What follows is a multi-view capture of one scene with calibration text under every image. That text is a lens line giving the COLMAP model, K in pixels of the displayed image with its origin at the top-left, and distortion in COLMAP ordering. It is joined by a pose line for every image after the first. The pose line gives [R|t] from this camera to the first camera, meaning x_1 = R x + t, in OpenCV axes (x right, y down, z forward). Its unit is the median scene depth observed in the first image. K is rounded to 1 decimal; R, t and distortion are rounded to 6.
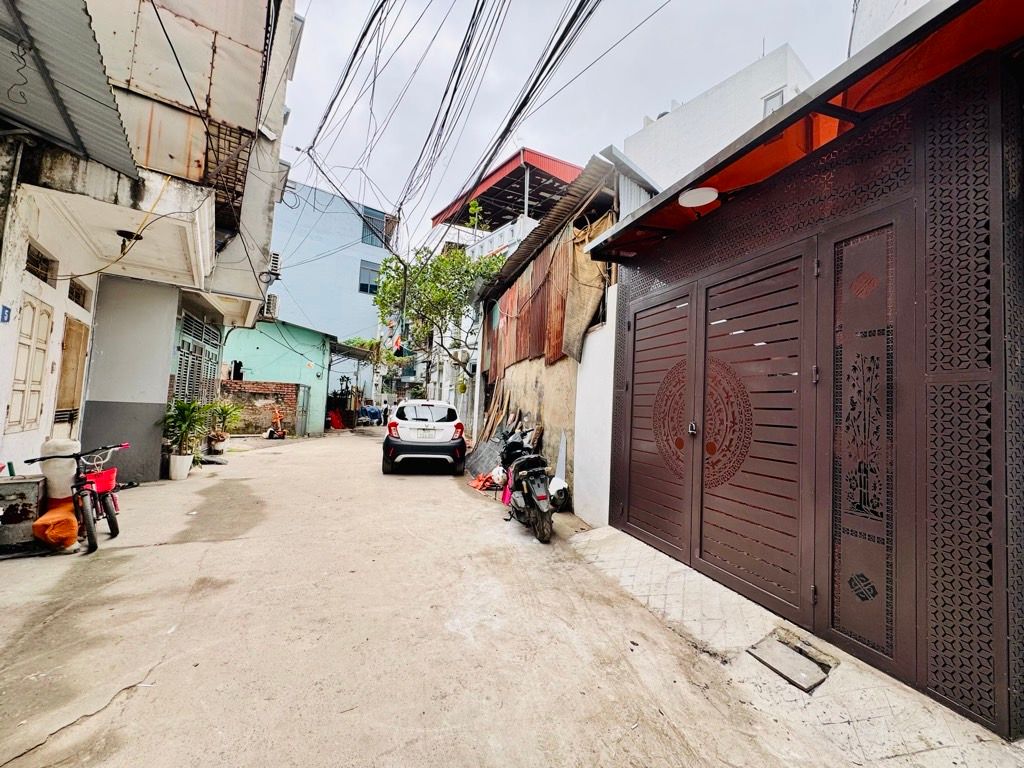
lens RADIAL K [[405.9, 0, 512.0], [0, 405.9, 384.0], [0, 0, 1]] dist [-0.001112, 0.000182]
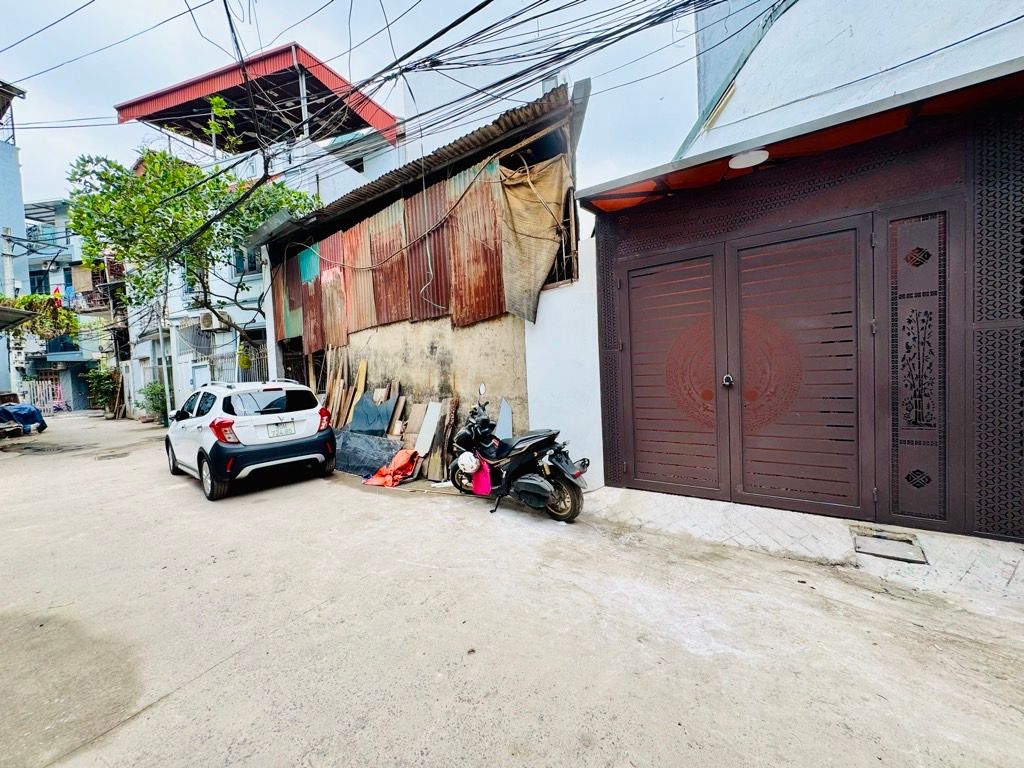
lens RADIAL K [[405.9, 0, 512.0], [0, 405.9, 384.0], [0, 0, 1]] dist [-0.001112, 0.000182]
pose [[0.807214, -0.104856, 0.580870, -0.575824], [0.050937, 0.992798, 0.108430, -0.025094], [-0.588057, -0.057939, 0.806742, 0.396420]]
